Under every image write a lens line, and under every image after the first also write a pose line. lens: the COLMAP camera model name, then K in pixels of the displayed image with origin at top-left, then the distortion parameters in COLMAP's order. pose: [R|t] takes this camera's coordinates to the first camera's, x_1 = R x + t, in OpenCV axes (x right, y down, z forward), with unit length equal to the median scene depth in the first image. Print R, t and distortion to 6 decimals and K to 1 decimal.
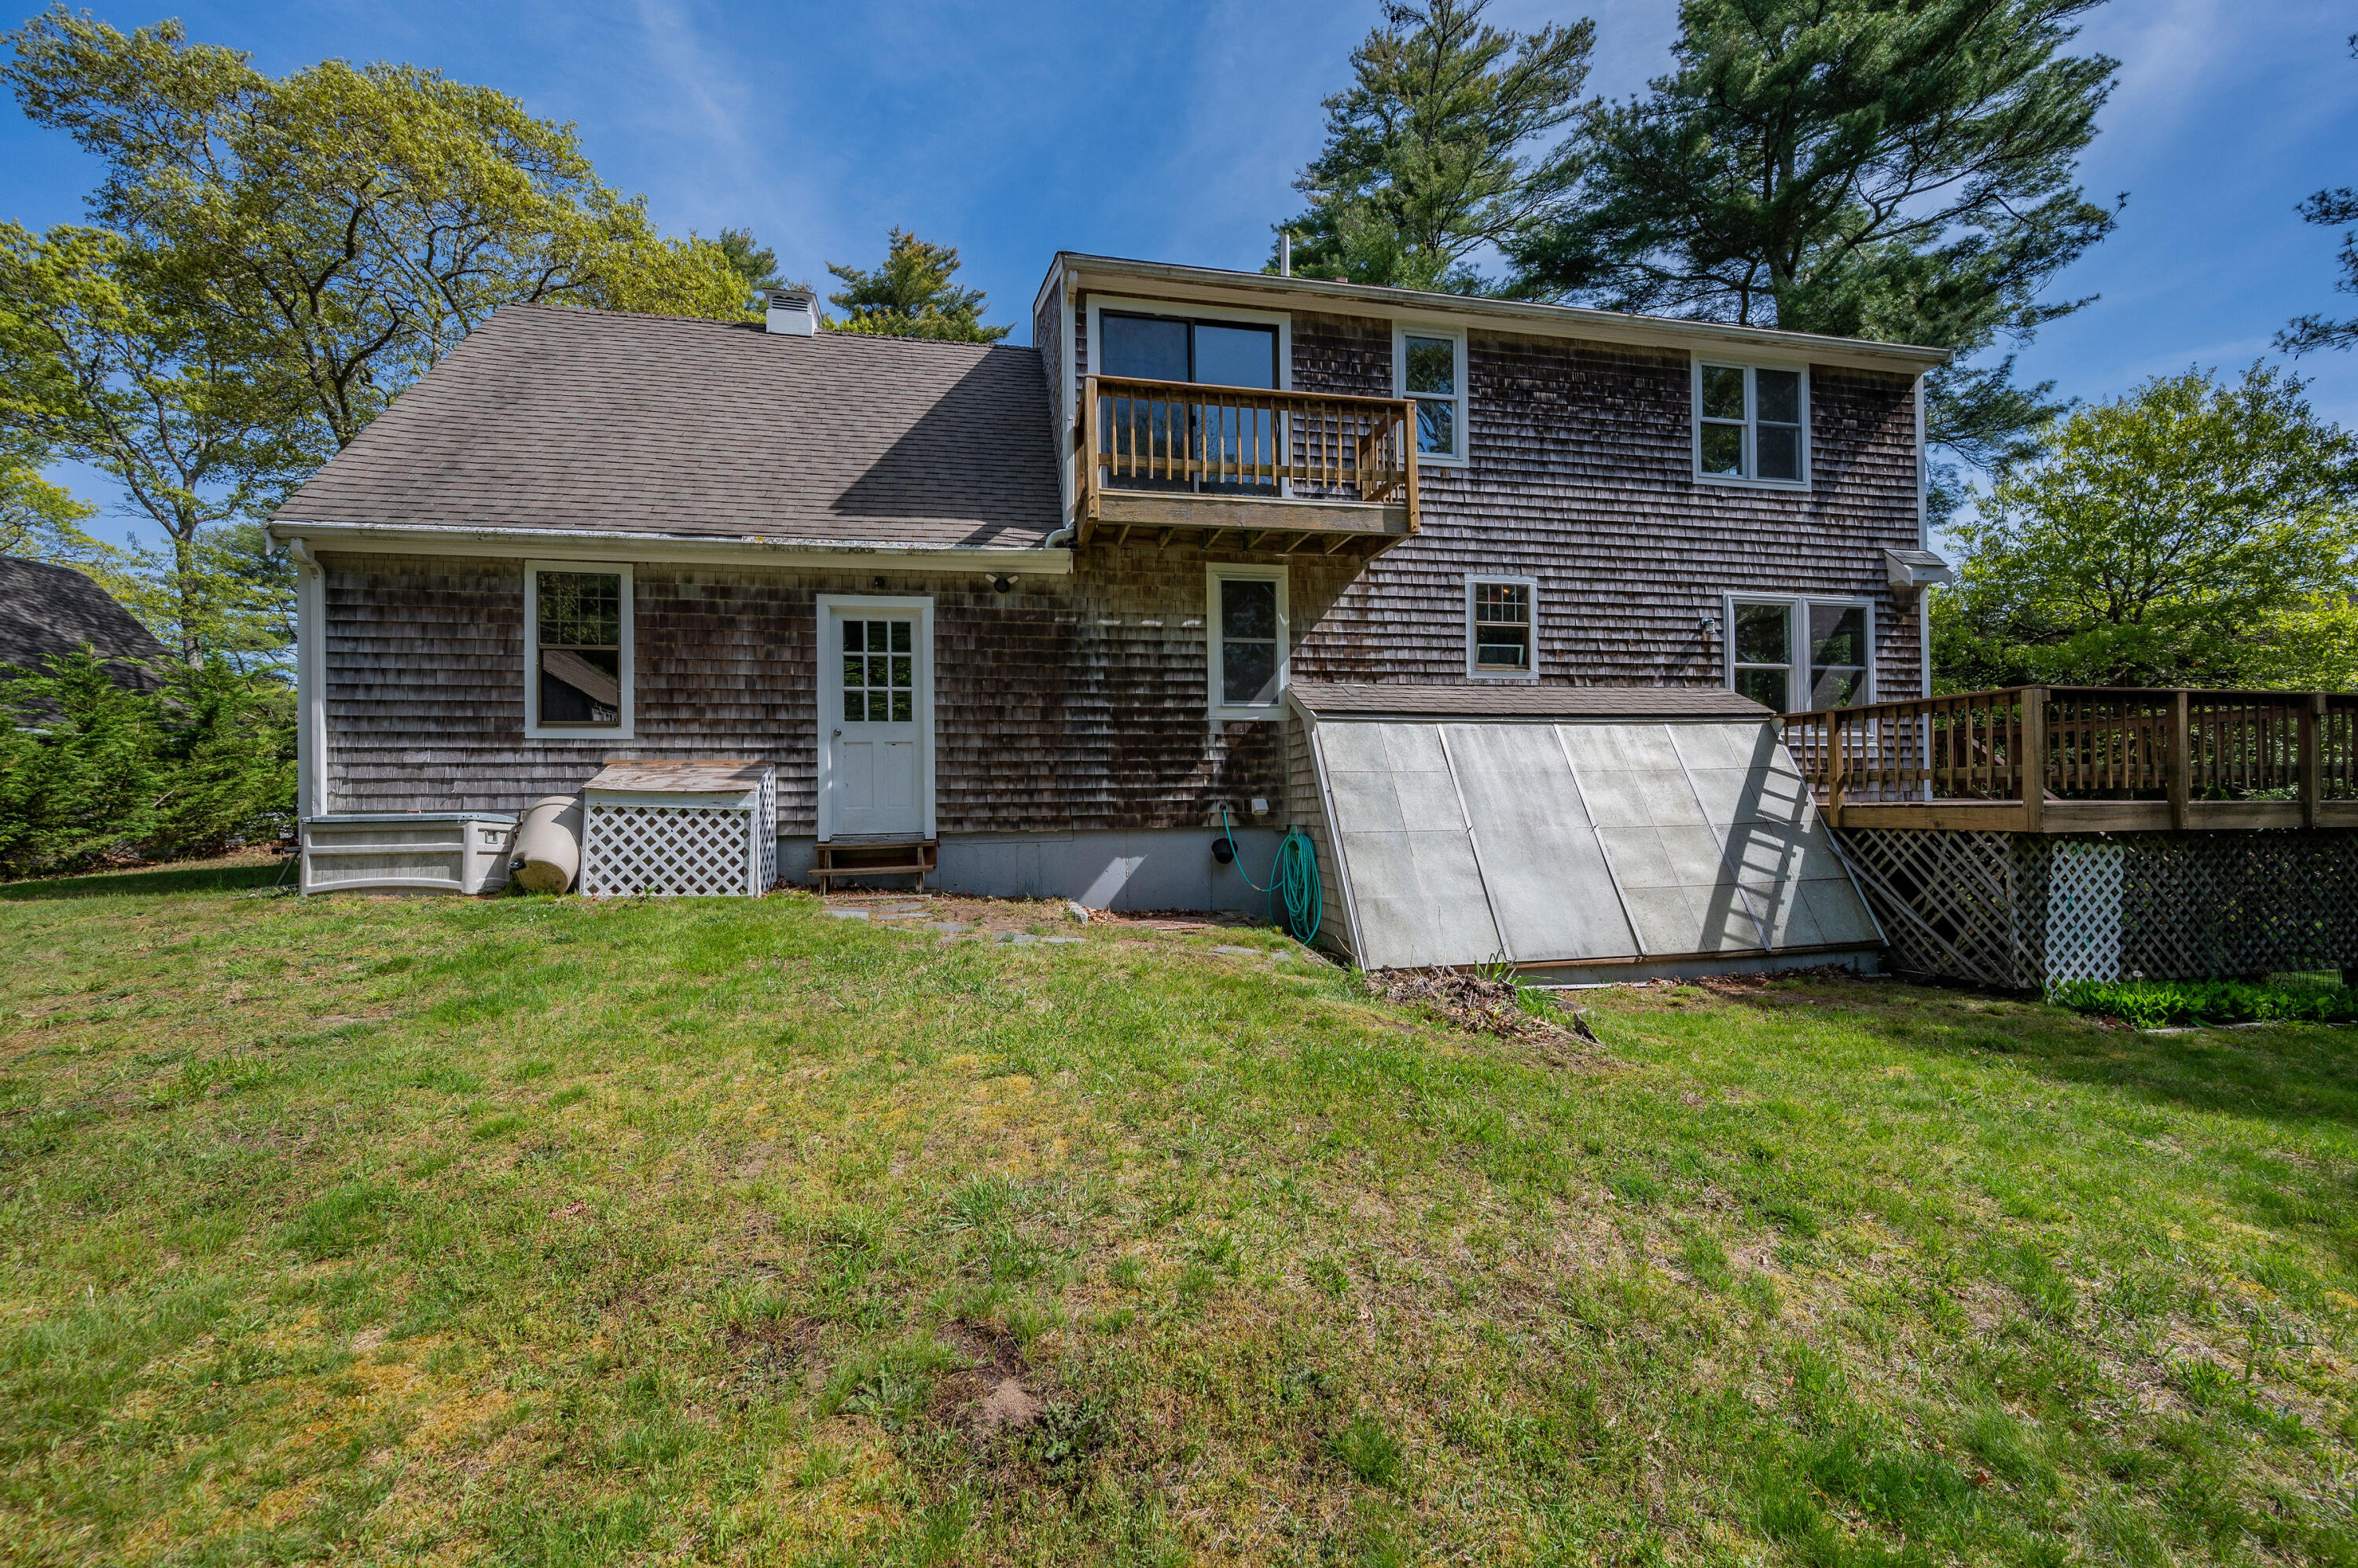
lens RADIAL K [[944.4, 0, 1177.5], [0, 944.4, 781.2], [0, 0, 1]] dist [0.000537, -0.000057]
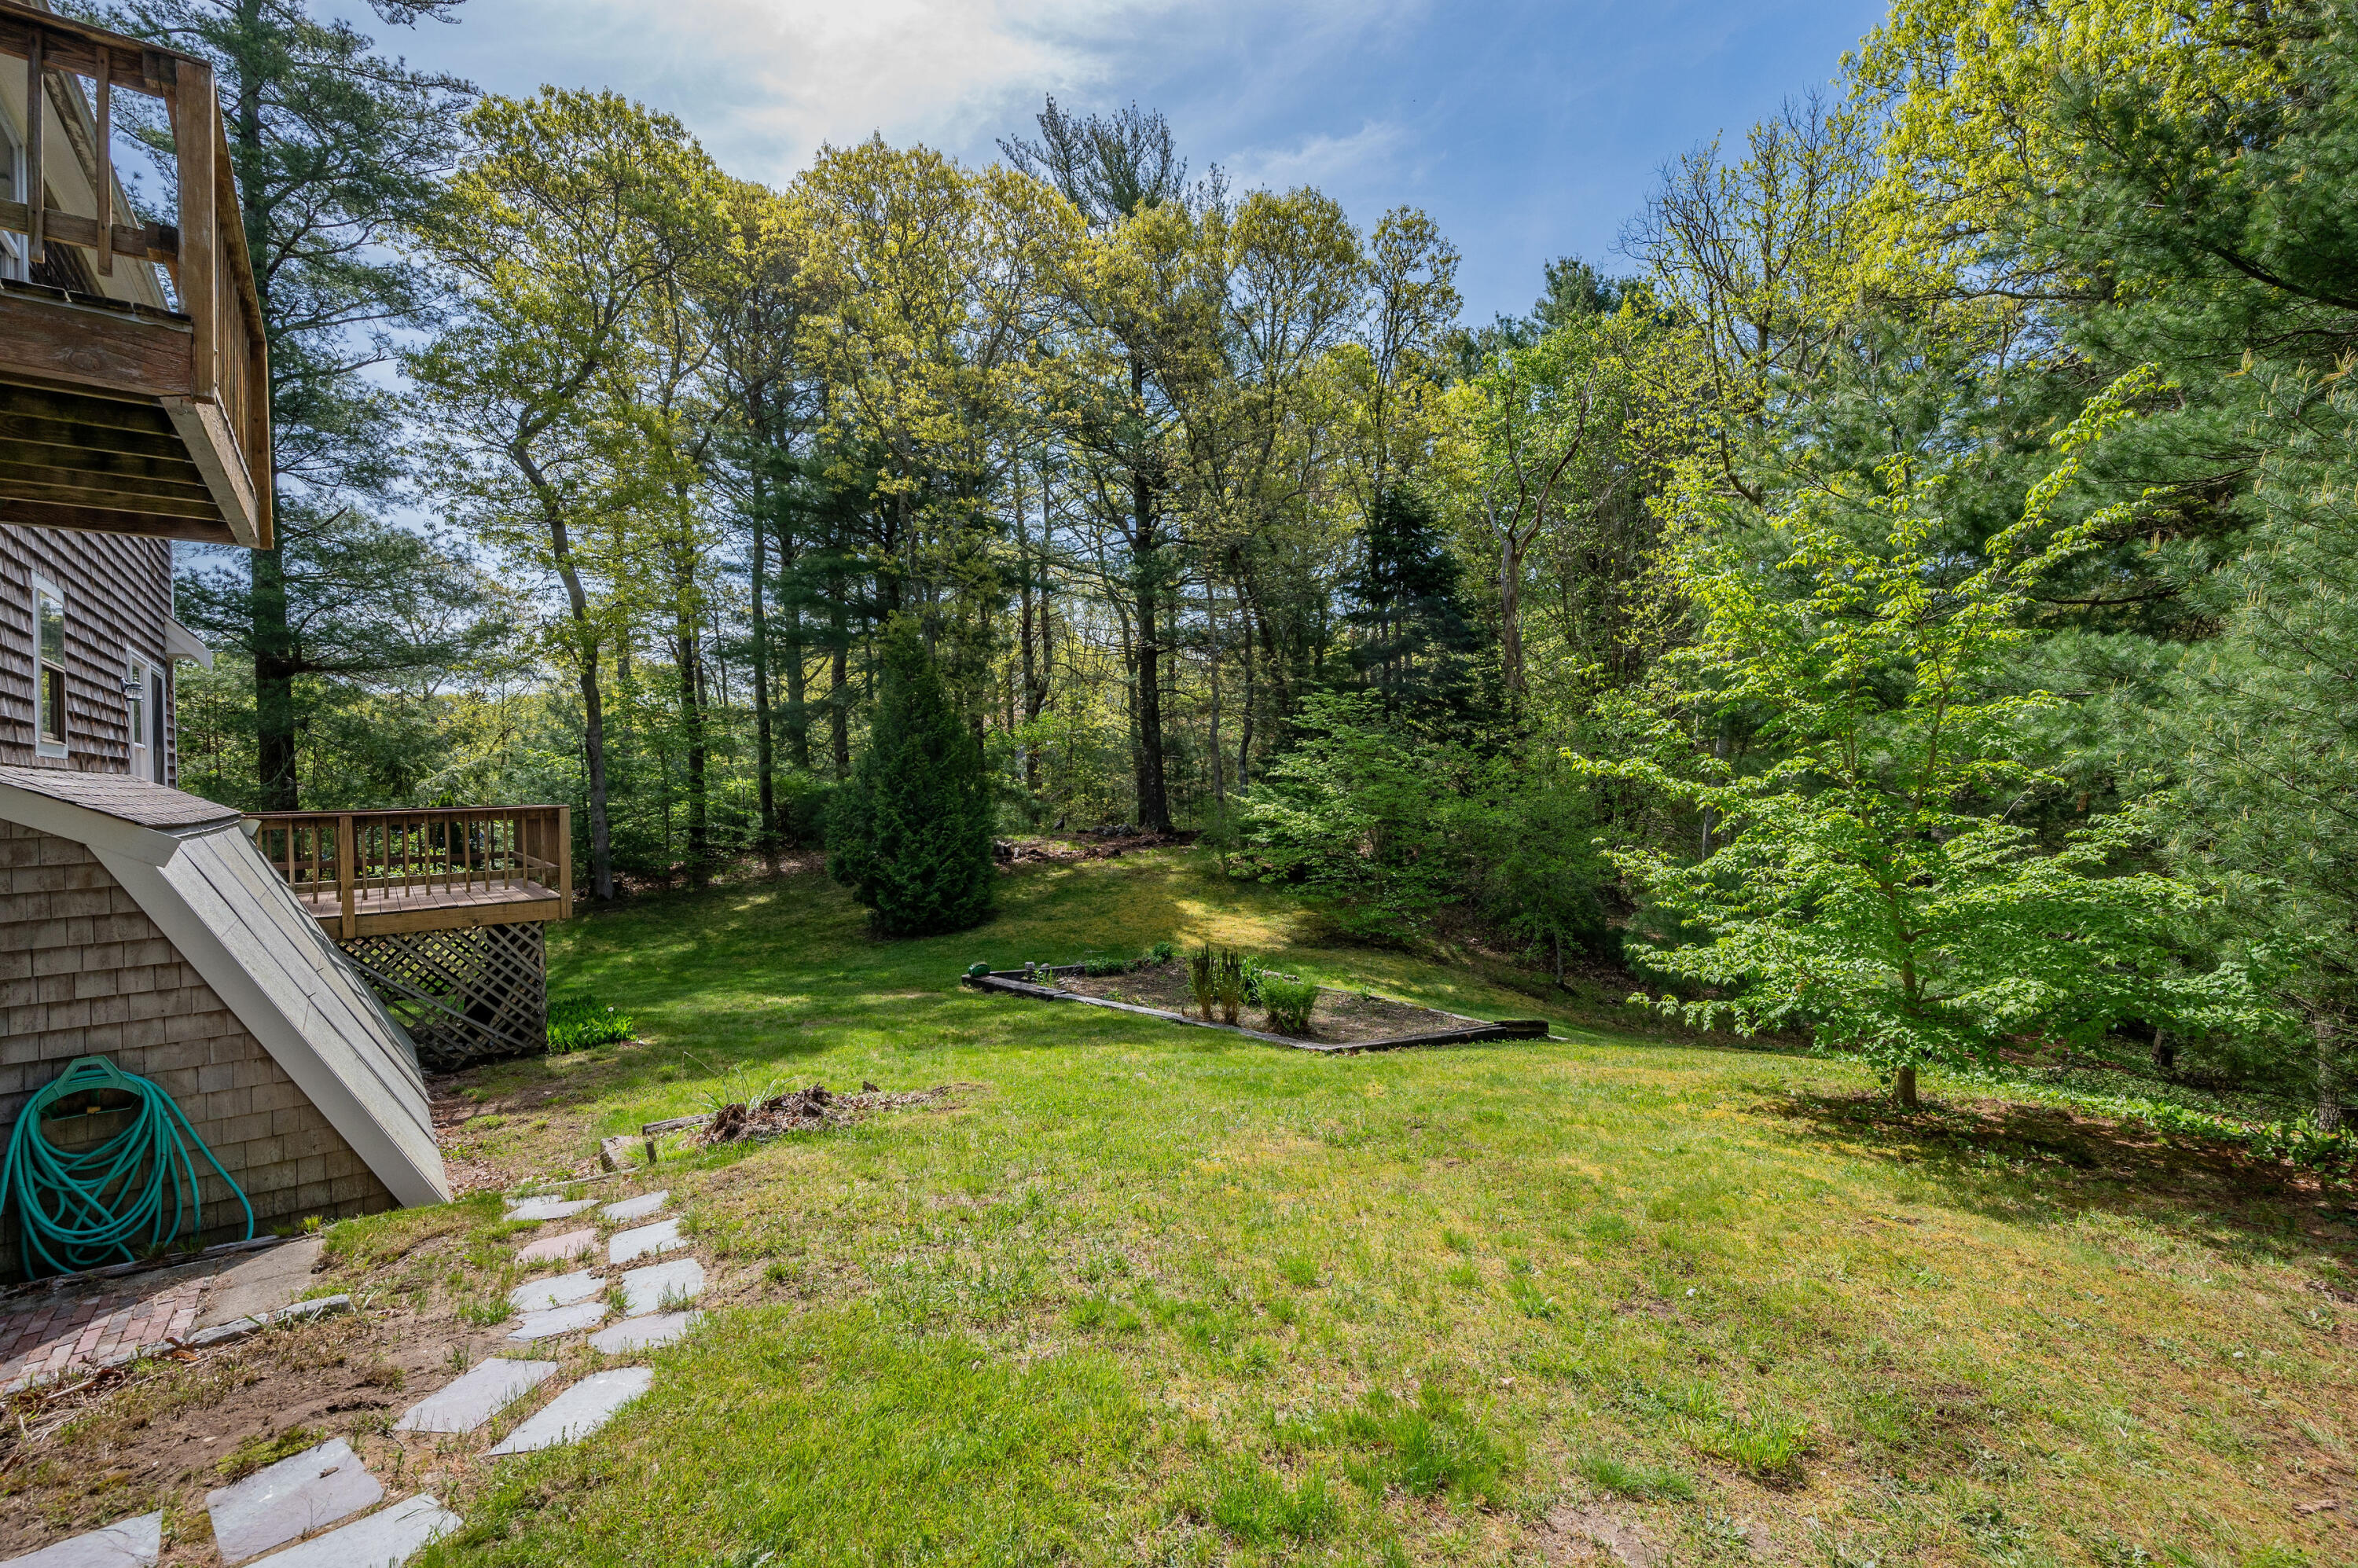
lens RADIAL K [[1088.1, 0, 1179.5], [0, 1088.1, 796.3], [0, 0, 1]] dist [0.002765, -0.000117]
pose [[-0.430011, 0.011933, 0.902745, -0.562020], [0.012998, 0.999891, -0.007026, -0.064246], [-0.902730, 0.008713, -0.430120, 0.609522]]
